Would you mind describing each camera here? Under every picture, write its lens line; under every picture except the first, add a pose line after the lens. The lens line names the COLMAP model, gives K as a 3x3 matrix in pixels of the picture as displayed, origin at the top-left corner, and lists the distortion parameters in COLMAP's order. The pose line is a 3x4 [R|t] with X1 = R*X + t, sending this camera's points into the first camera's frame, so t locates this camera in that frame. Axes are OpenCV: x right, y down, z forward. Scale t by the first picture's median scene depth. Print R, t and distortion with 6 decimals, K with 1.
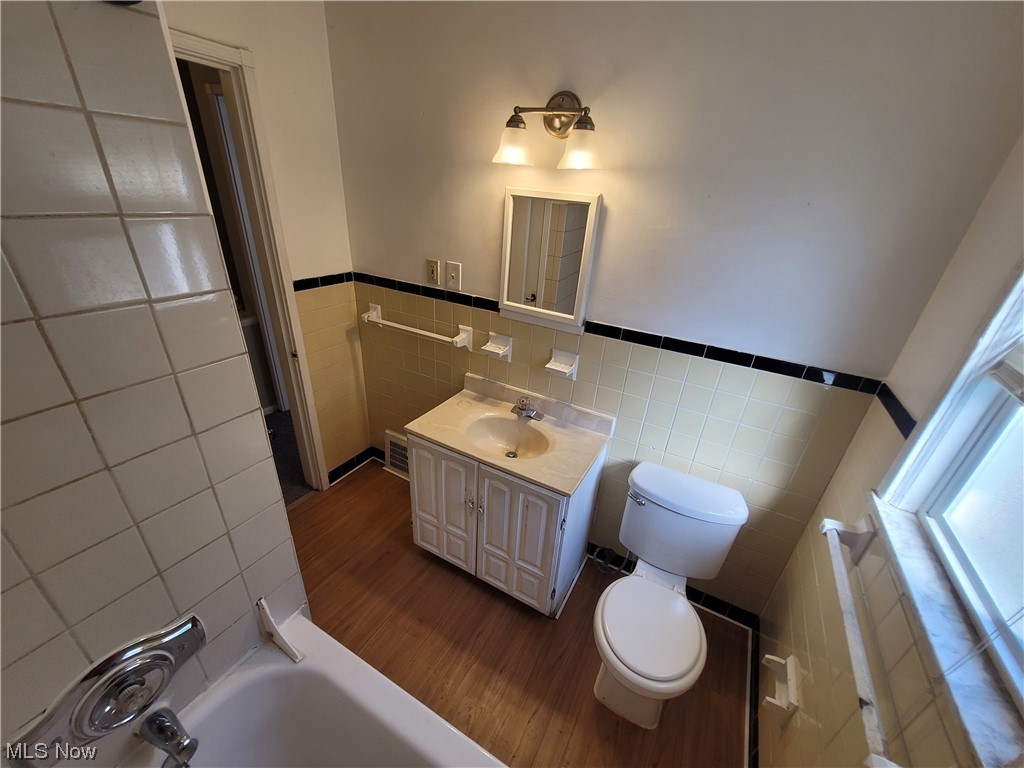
lens RADIAL K [[404.1, 0, 513.3], [0, 404.1, 386.4], [0, 0, 1]] dist [0.002808, -0.000718]
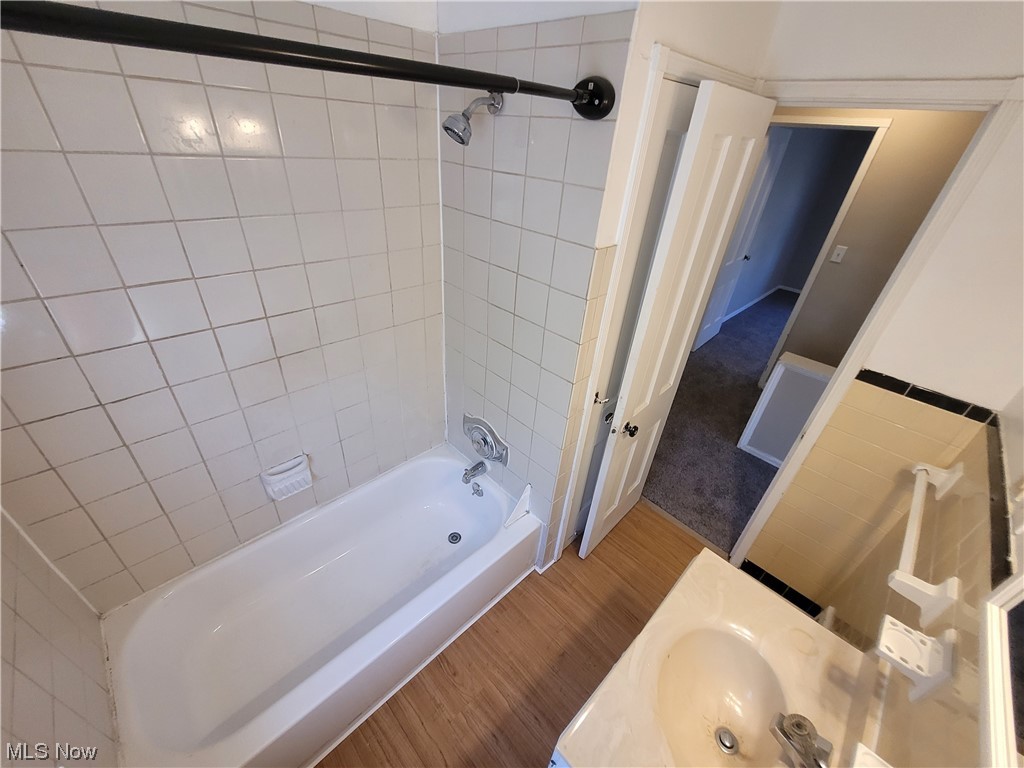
lens RADIAL K [[404.1, 0, 508.4], [0, 404.1, 386.7], [0, 0, 1]] dist [0.002808, -0.000718]
pose [[-0.285068, 0.438128, -0.852514, 0.355013], [-0.500090, 0.690784, 0.522233, -0.319519], [0.817708, 0.575206, 0.022183, 0.469611]]
